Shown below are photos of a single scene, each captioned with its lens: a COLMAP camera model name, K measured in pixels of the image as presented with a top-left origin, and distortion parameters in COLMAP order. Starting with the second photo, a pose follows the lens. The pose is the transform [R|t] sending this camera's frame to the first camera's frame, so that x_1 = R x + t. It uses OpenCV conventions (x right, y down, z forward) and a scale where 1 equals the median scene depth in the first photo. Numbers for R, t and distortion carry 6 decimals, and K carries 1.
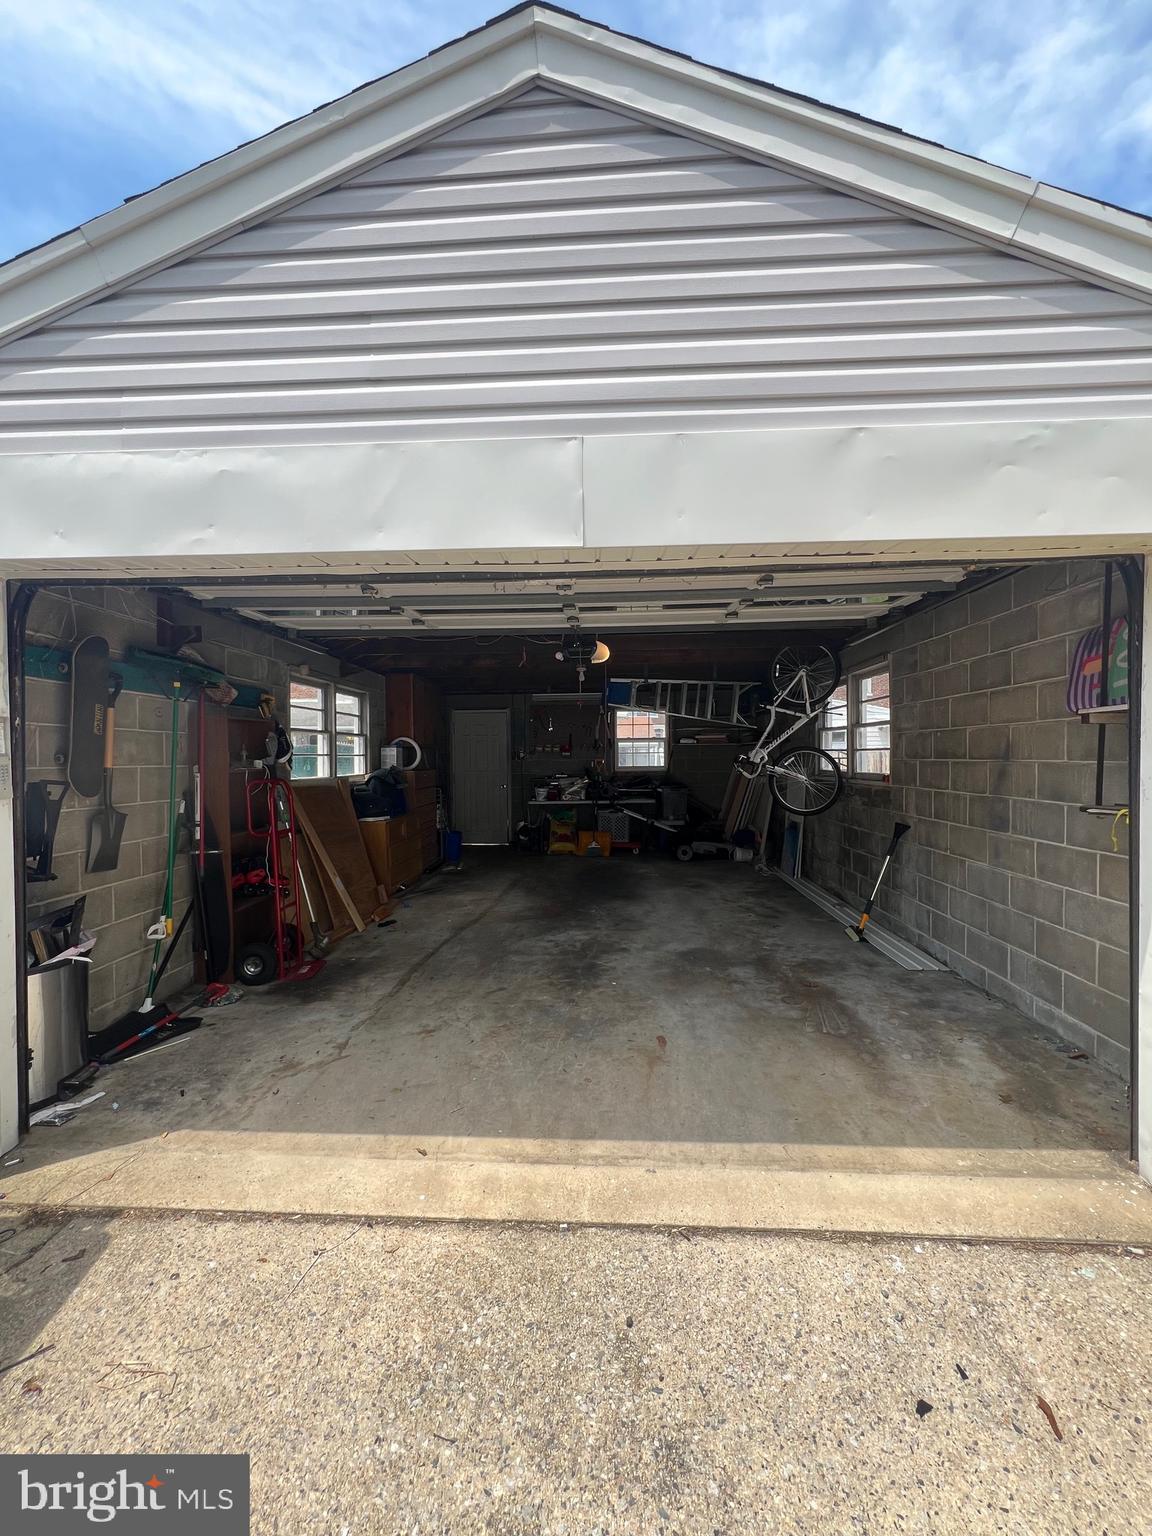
lens RADIAL K [[621.4, 0, 576.7], [0, 621.4, 769.0], [0, 0, 1]] dist [-0.003088, 0.000727]
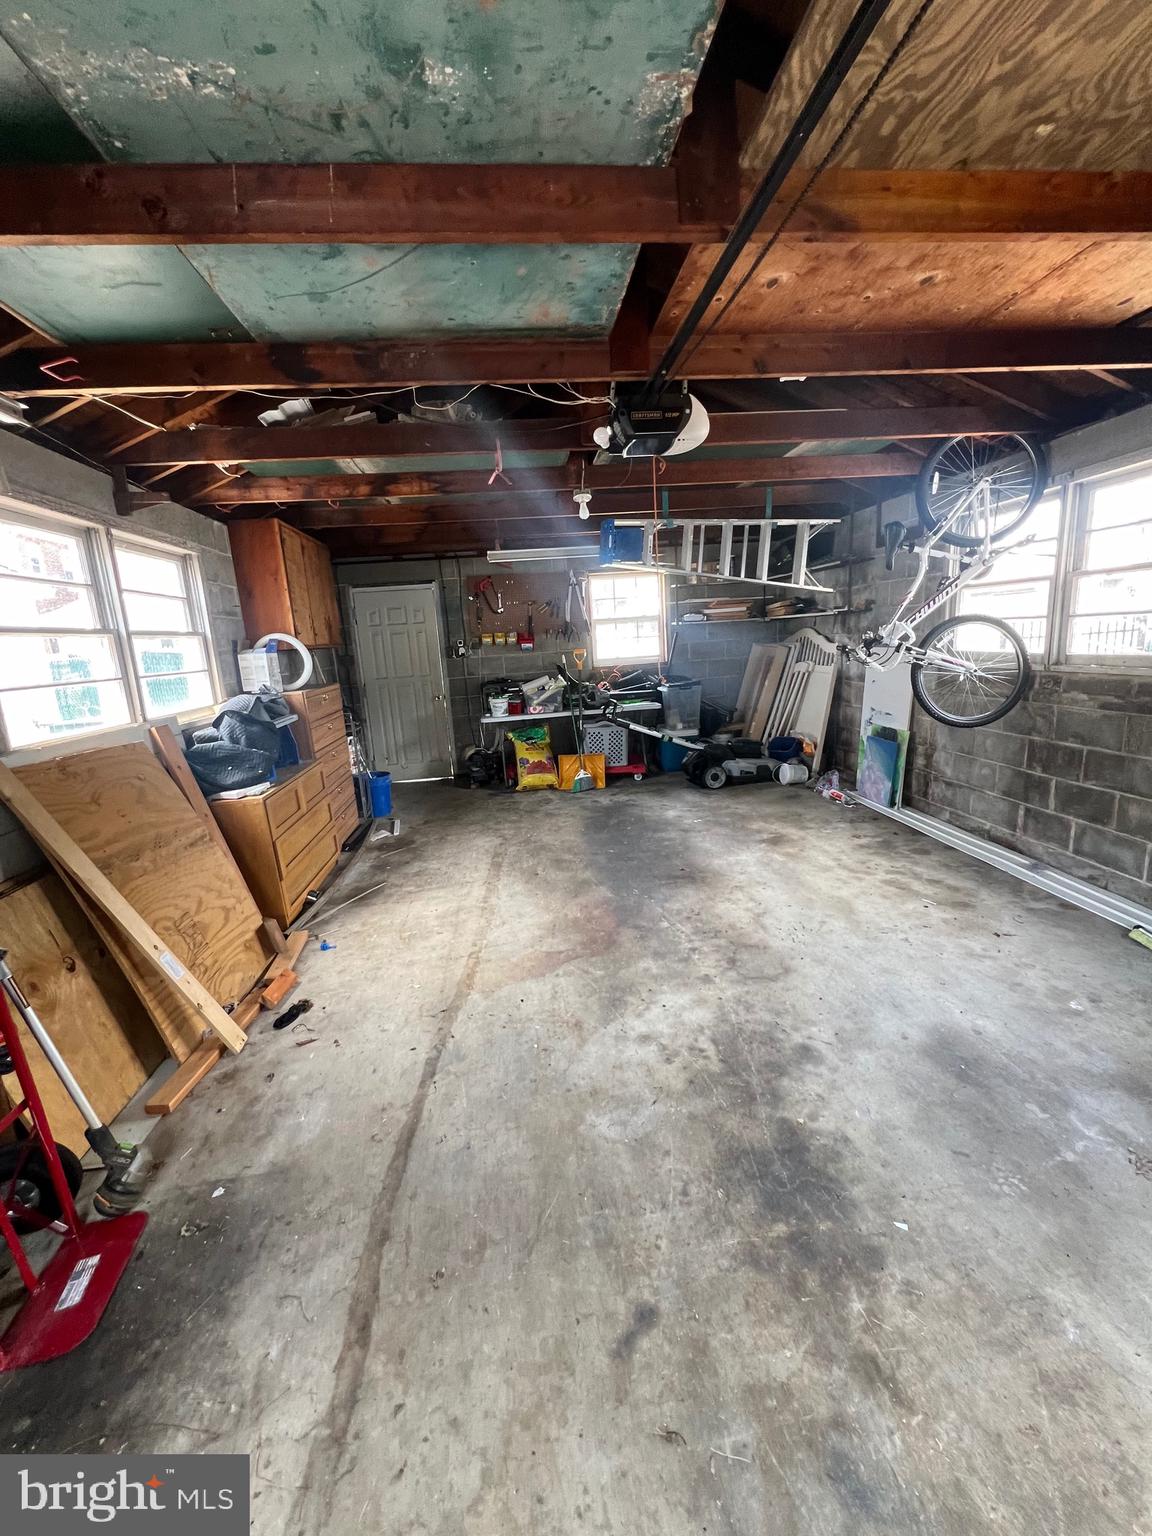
lens RADIAL K [[615.2, 0, 572.0], [0, 615.2, 765.9], [0, 0, 1]] dist [0.000019, 0.000247]
pose [[0.985879, -0.085045, 0.144260, -0.423777], [0.057645, 0.981148, 0.184461, -0.085322], [-0.157228, -0.173540, 0.972195, 1.591558]]
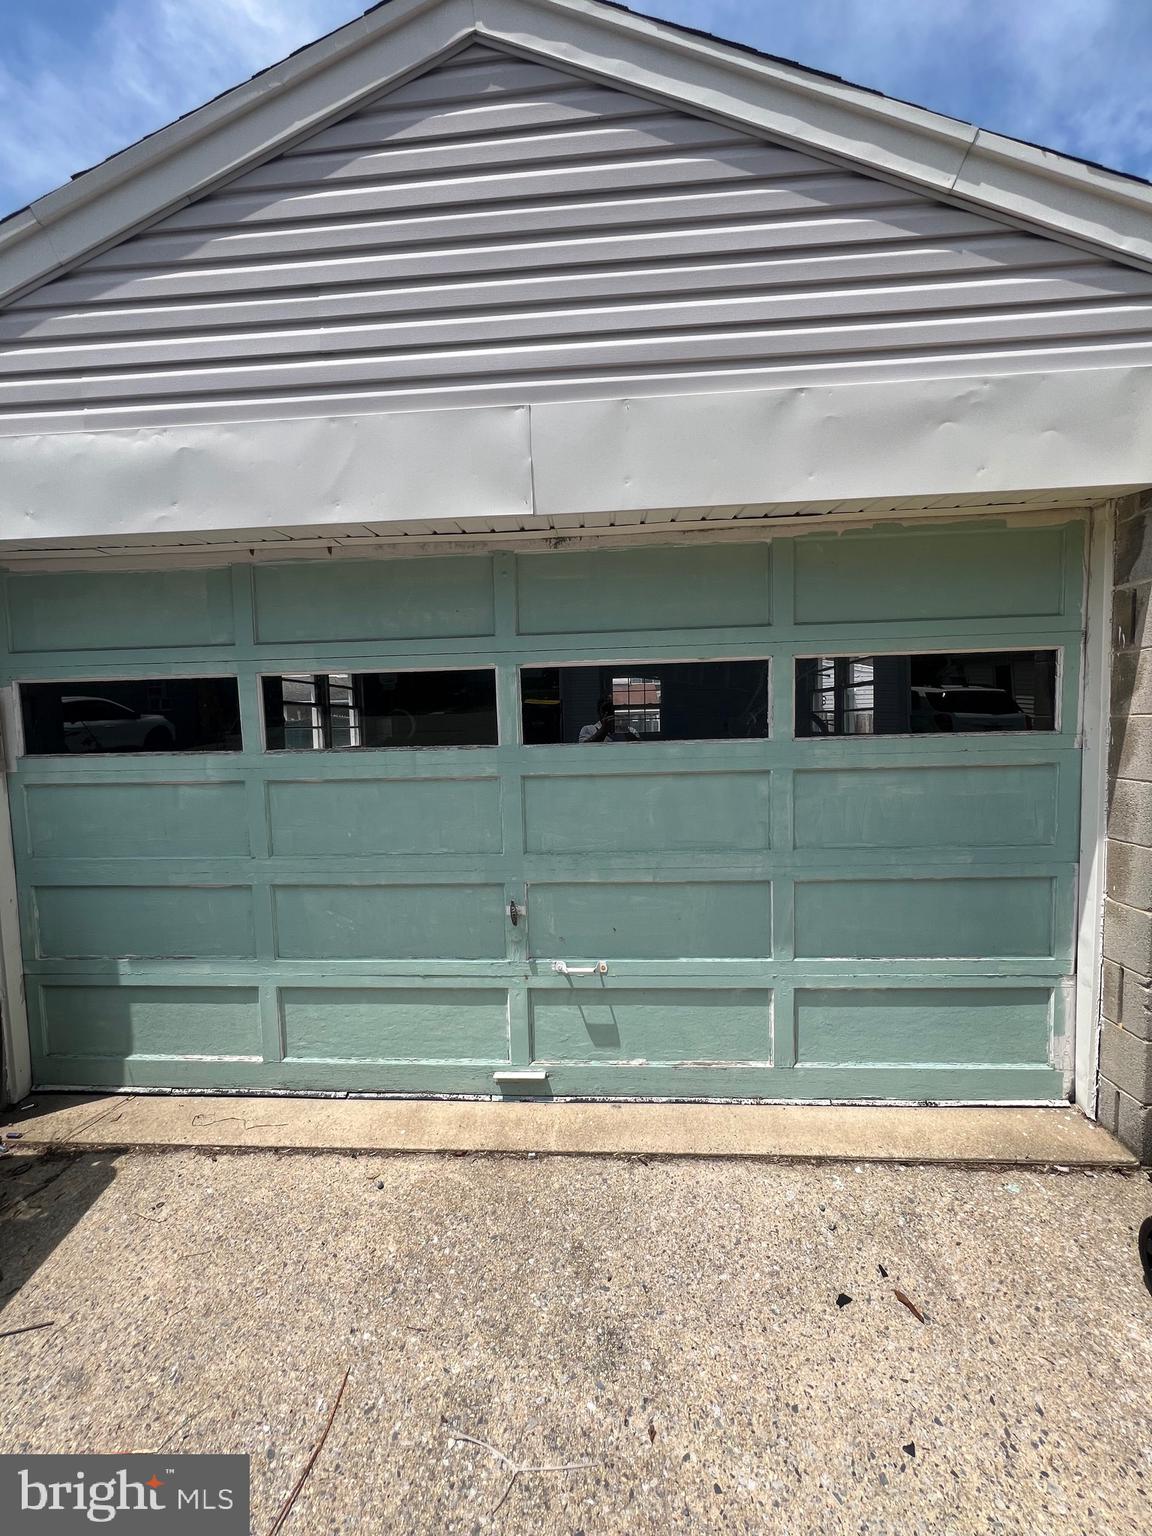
lens RADIAL K [[621.4, 0, 574.7], [0, 621.4, 769.1], [0, 0, 1]] dist [-0.003088, 0.000727]
pose [[0.999706, -0.020503, -0.012940, 0.081203], [0.021124, 0.998532, 0.049875, 0.012810], [0.011898, -0.050133, 0.998672, -0.046173]]
